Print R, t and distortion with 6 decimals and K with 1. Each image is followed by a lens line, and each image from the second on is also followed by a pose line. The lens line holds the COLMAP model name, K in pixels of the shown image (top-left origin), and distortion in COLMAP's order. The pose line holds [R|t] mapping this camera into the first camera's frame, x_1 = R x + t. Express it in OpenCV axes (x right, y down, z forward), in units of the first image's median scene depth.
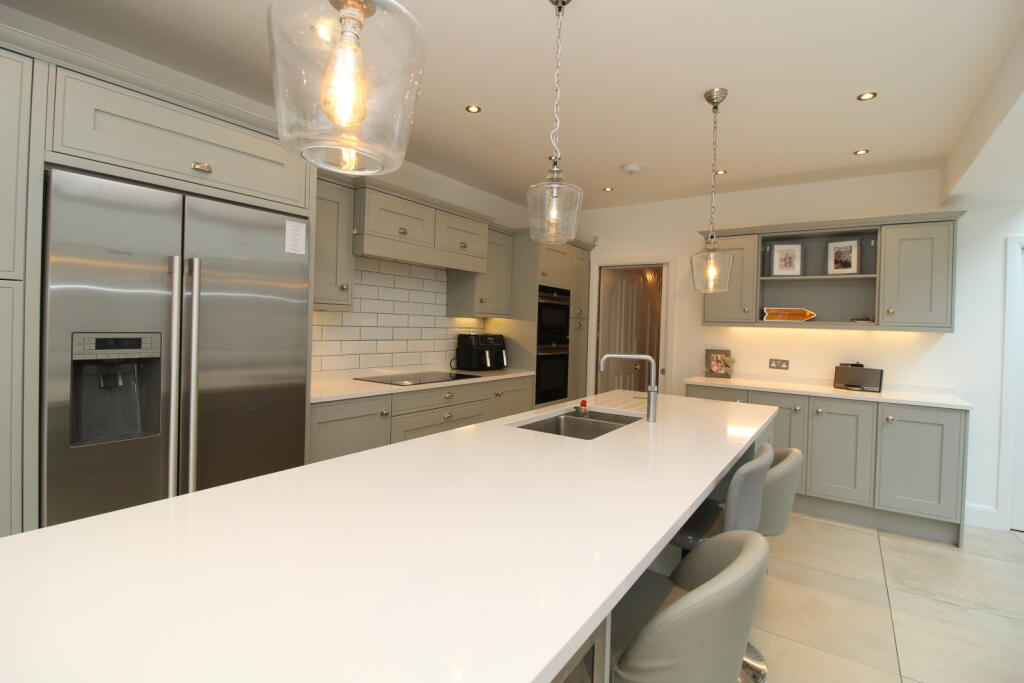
lens RADIAL K [[475.8, 0, 511.6], [0, 475.8, 335.2], [0, 0, 1]] dist [-0.005721, -0.000711]
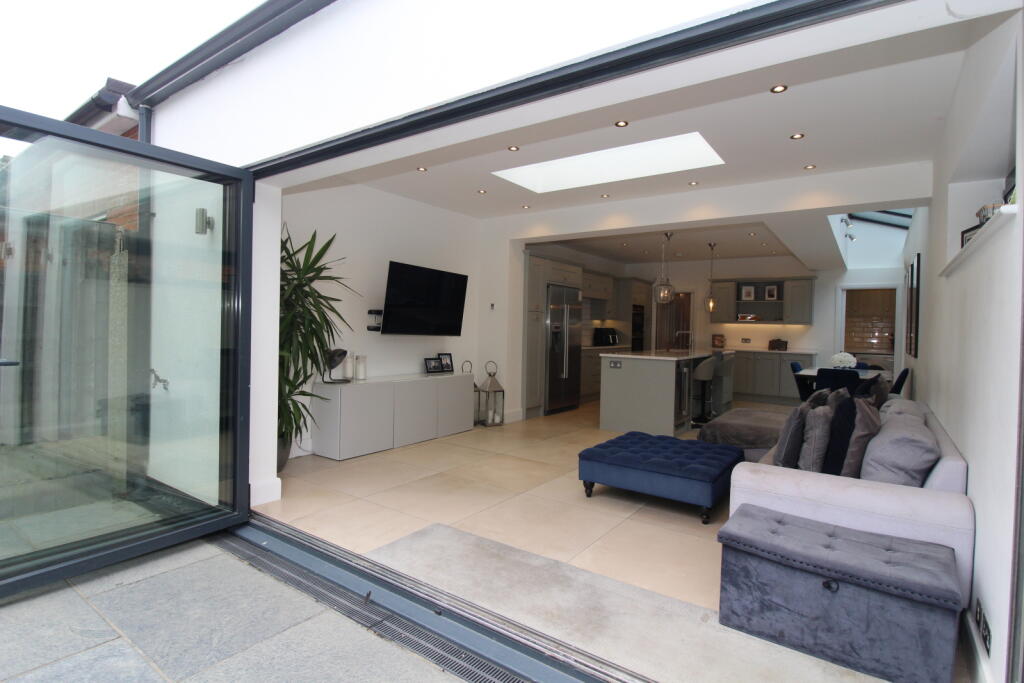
lens RADIAL K [[516.5, 0, 511.8], [0, 516.5, 336.5], [0, 0, 1]] dist [0.001000, 0.000068]
pose [[0.999969, -0.007554, -0.002286, -0.517930], [0.007548, 0.999969, -0.002335, 0.041028], [0.002303, 0.002318, 0.999995, -1.410712]]
